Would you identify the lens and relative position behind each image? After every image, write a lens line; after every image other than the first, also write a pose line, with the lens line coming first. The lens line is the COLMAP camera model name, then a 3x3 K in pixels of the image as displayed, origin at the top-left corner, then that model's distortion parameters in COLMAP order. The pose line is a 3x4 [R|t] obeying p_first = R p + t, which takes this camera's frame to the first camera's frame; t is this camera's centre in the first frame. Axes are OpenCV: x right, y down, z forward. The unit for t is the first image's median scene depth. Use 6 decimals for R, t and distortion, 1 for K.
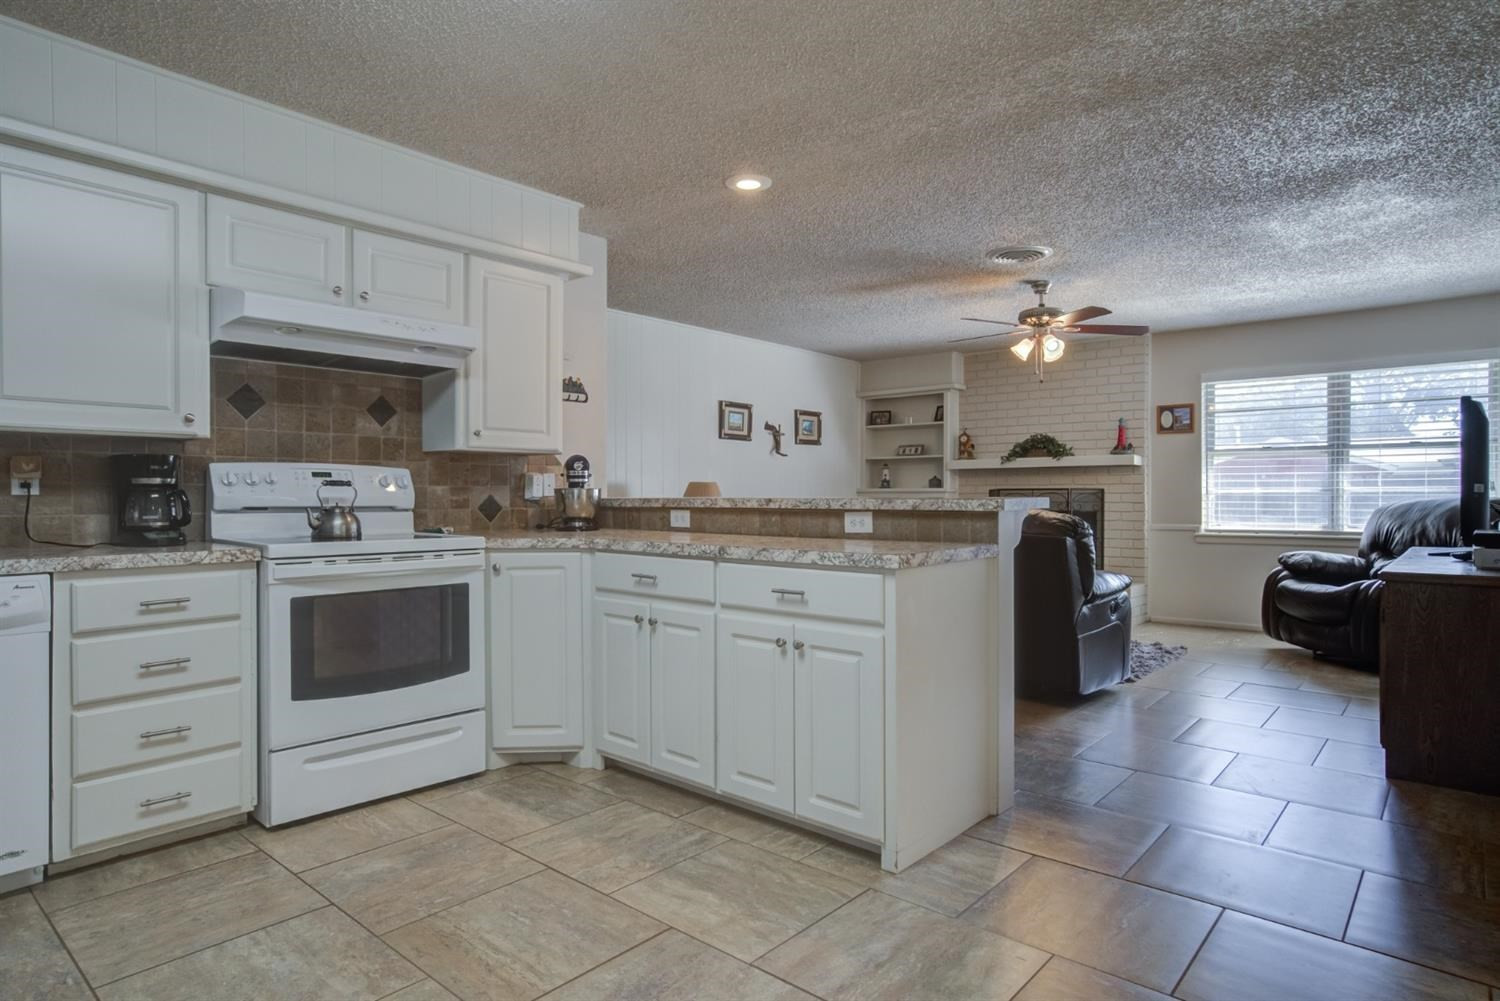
lens RADIAL K [[842.6, 0, 744.3], [0, 842.6, 499.5], [0, 0, 1]] dist [-0.048971, 0.040110]
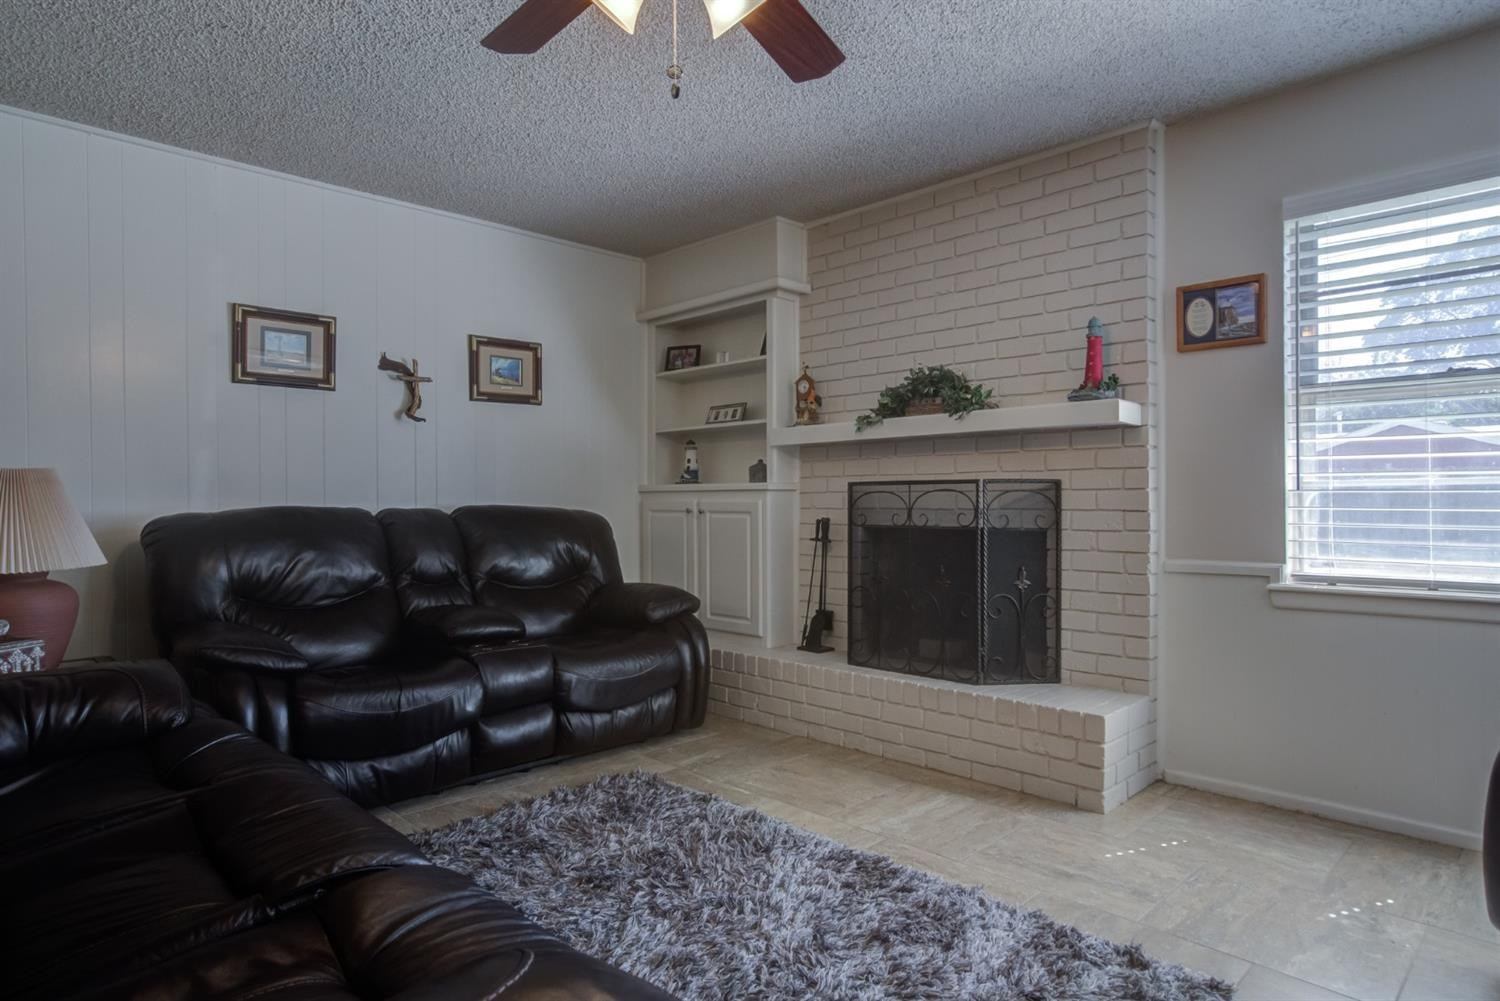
lens RADIAL K [[858.8, 0, 743.0], [0, 858.8, 503.6], [0, 0, 1]] dist [-0.042653, 0.038596]
pose [[0.997228, -0.005572, -0.074195, 0.568660], [0.005767, 0.999980, 0.002416, -0.004236], [0.074180, -0.002837, 0.997241, 1.020437]]
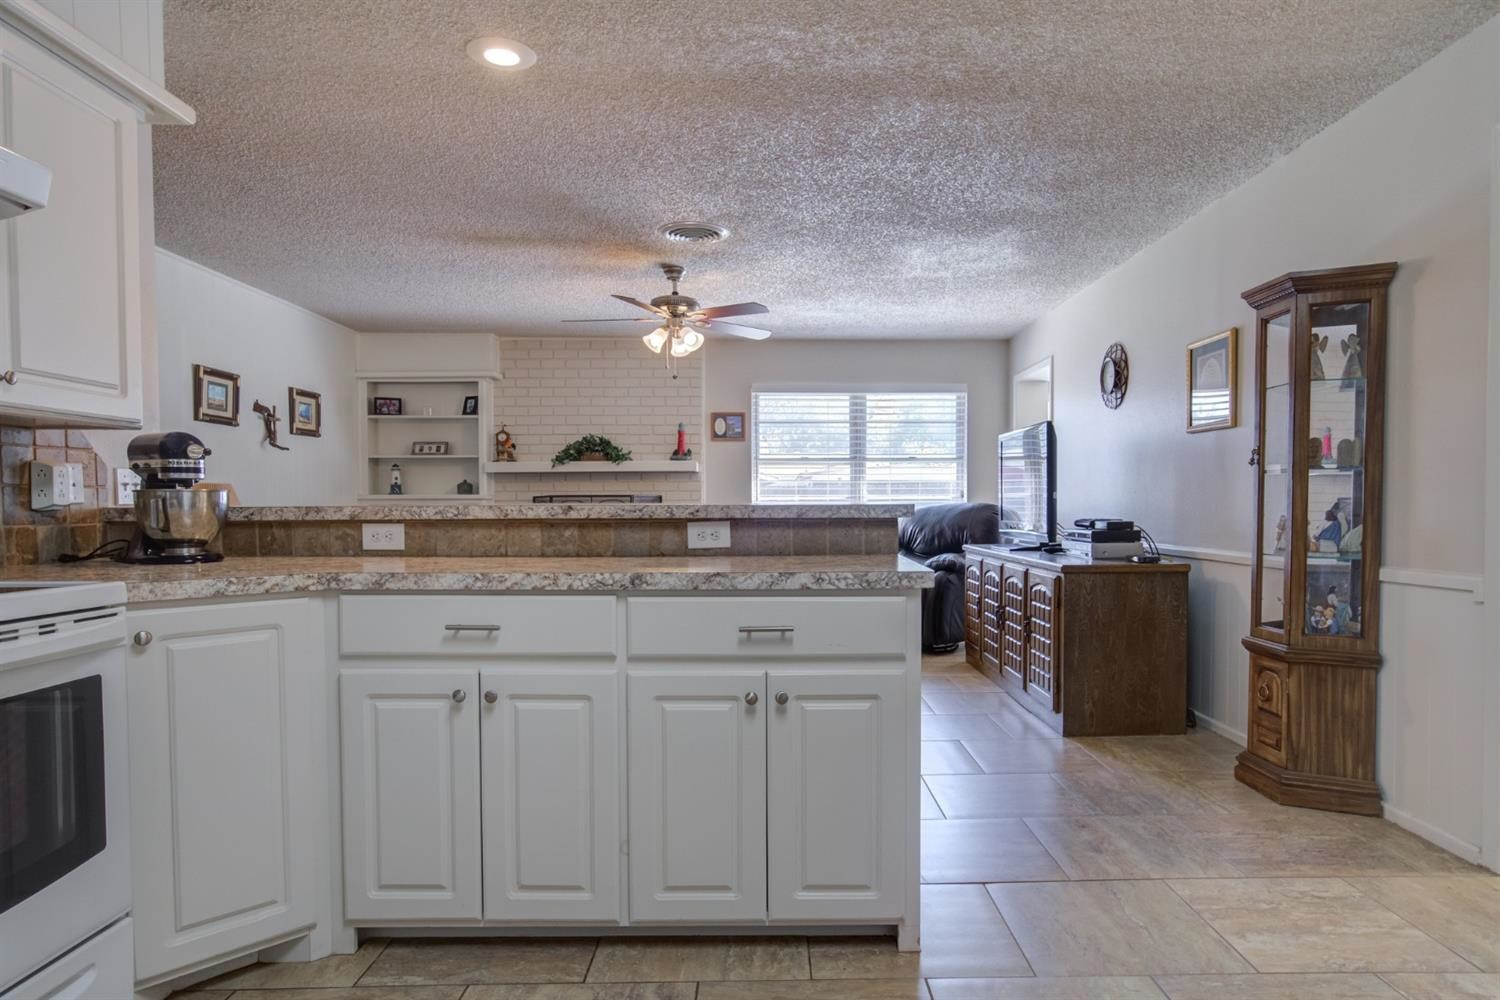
lens RADIAL K [[905.2, 0, 787.8], [0, 905.2, 533.9], [0, 0, 1]] dist [-0.046044, 0.043963]
pose [[0.735166, -0.024489, 0.677444, -0.322883], [0.005761, 0.999537, 0.029880, 0.001233], [-0.677862, -0.018063, 0.734967, 0.272689]]
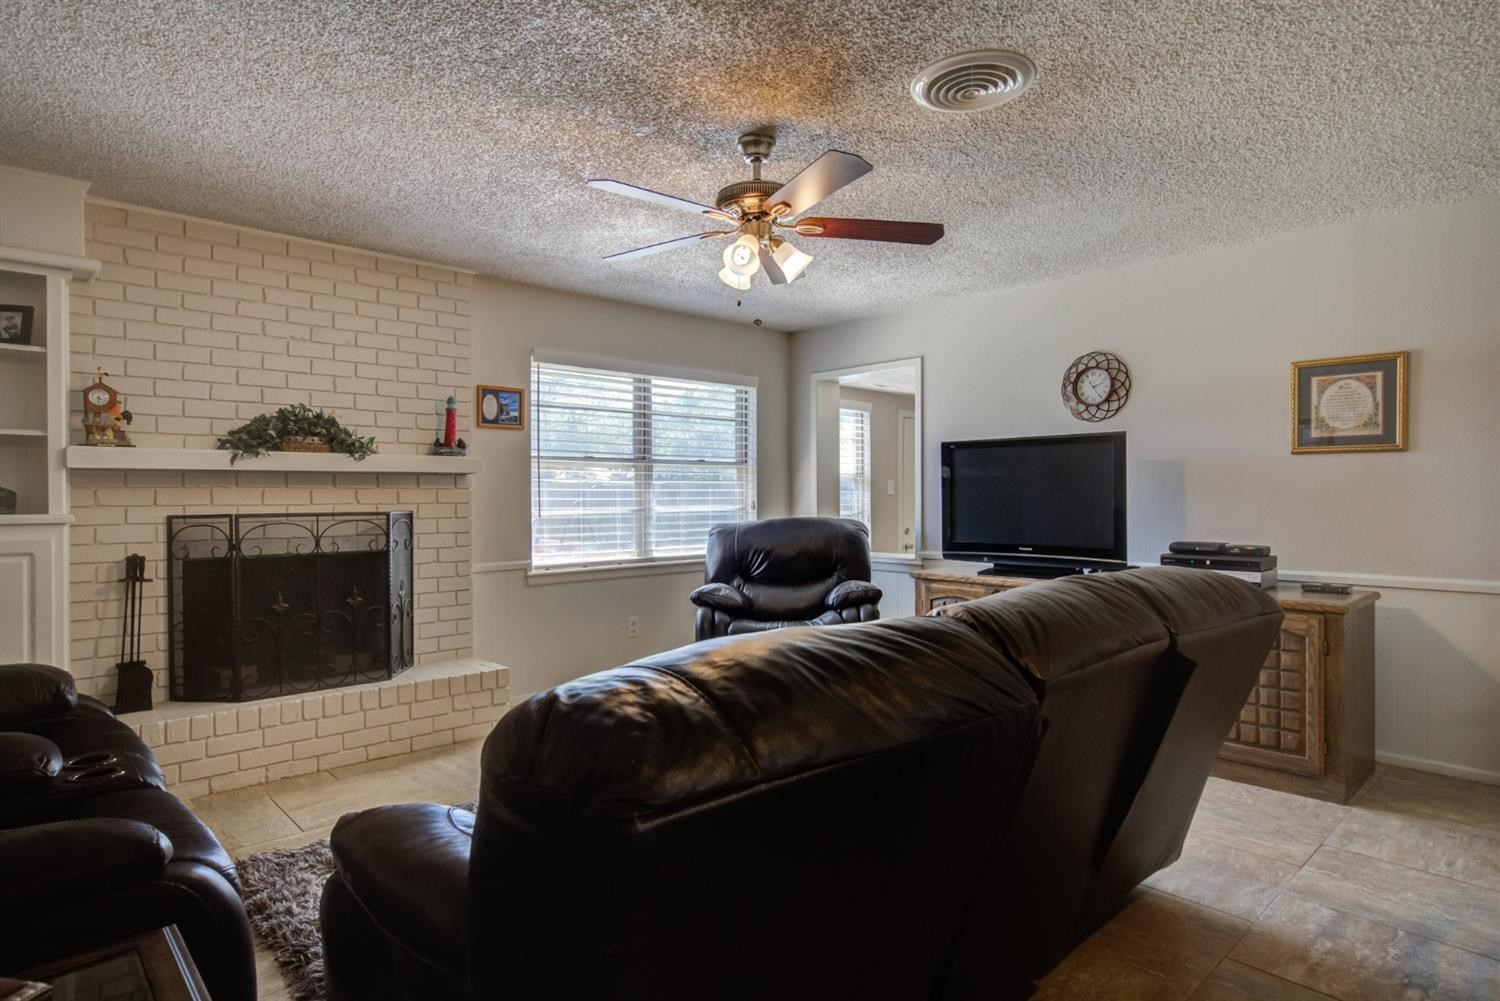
lens RADIAL K [[831.4, 0, 744.4], [0, 831.4, 499.6], [0, 0, 1]] dist [-0.044851, 0.034700]
pose [[0.095442, -0.005994, 0.995417, -0.261463], [0.006085, 0.999967, 0.005438, -0.044767], [-0.995416, 0.005539, 0.095475, 1.374610]]
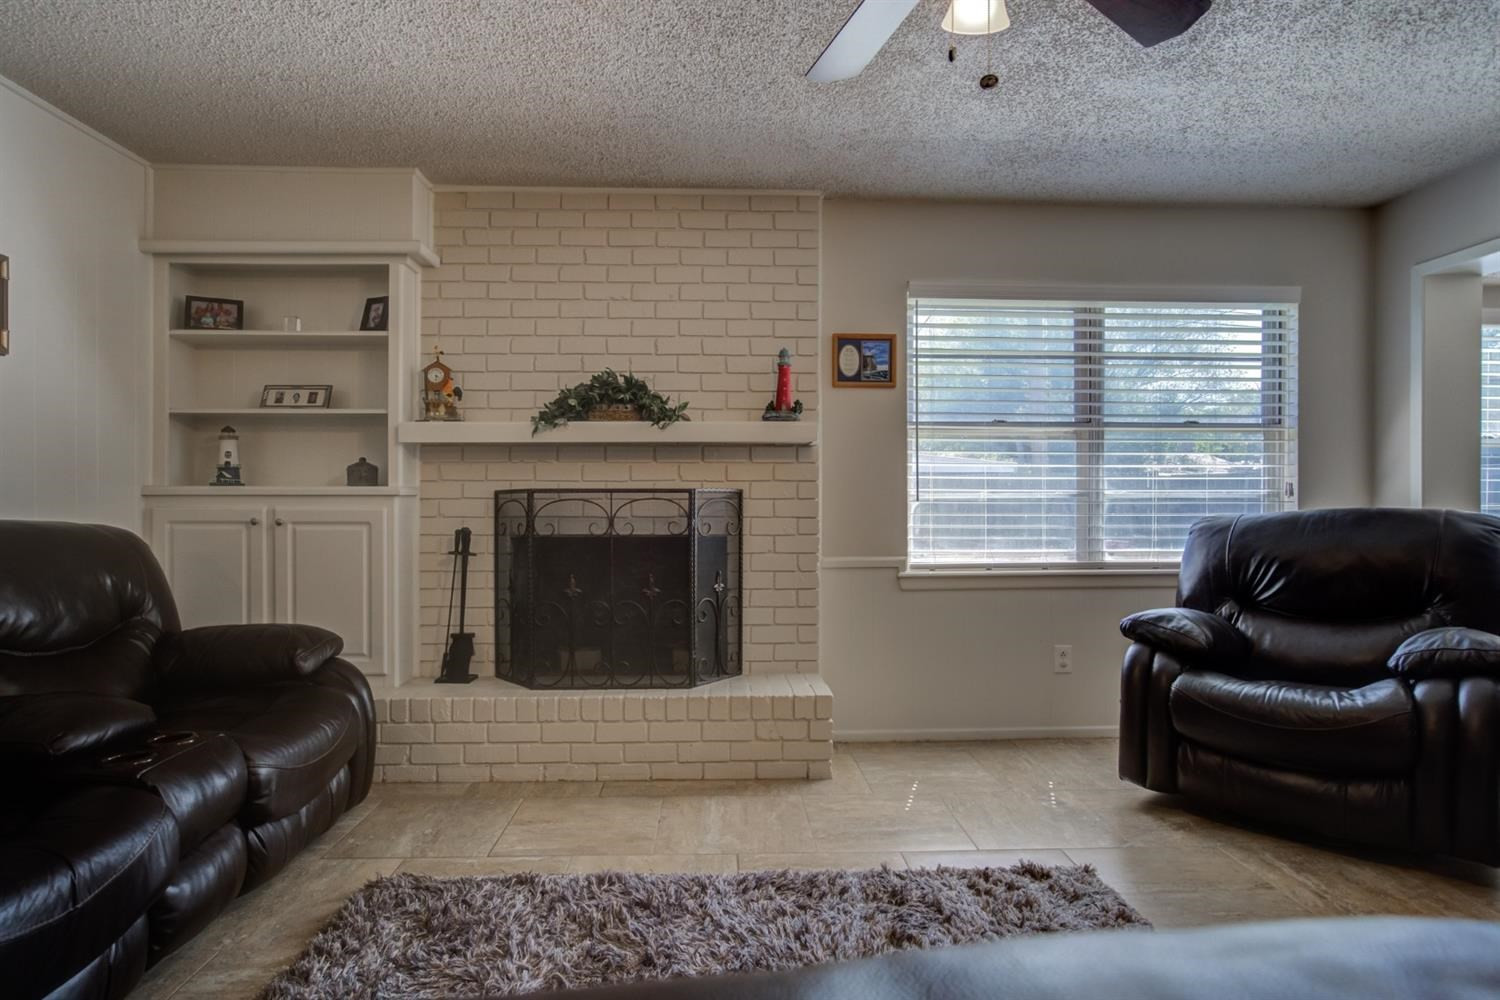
lens RADIAL K [[831.4, 0, 744.4], [0, 831.4, 499.1], [0, 0, 1]] dist [-0.044851, 0.034700]
pose [[0.725594, -0.003777, 0.688113, 0.172689], [0.002255, 0.999993, 0.003111, -0.017587], [-0.688119, -0.000705, 0.725597, 1.240132]]
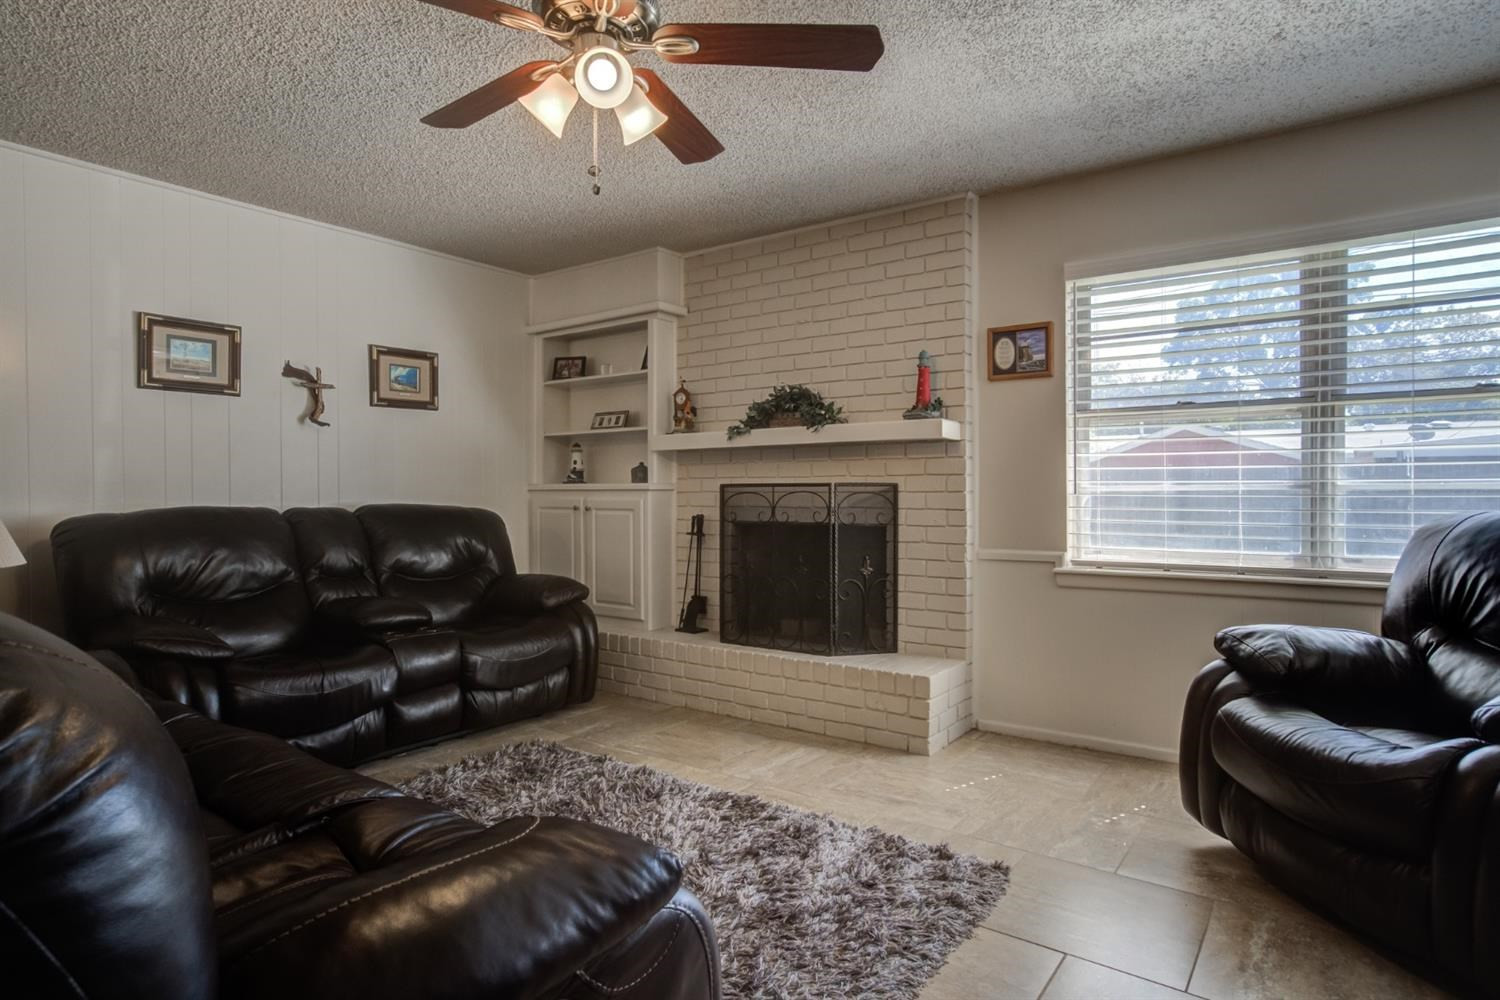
lens RADIAL K [[831.4, 0, 744.4], [0, 831.4, 499.1], [0, 0, 1]] dist [-0.044851, 0.034700]
pose [[0.996363, -0.005437, 0.085037, 0.553367], [0.004766, 0.999956, 0.008086, -0.015075], [-0.085077, -0.007651, 0.996345, 0.912427]]
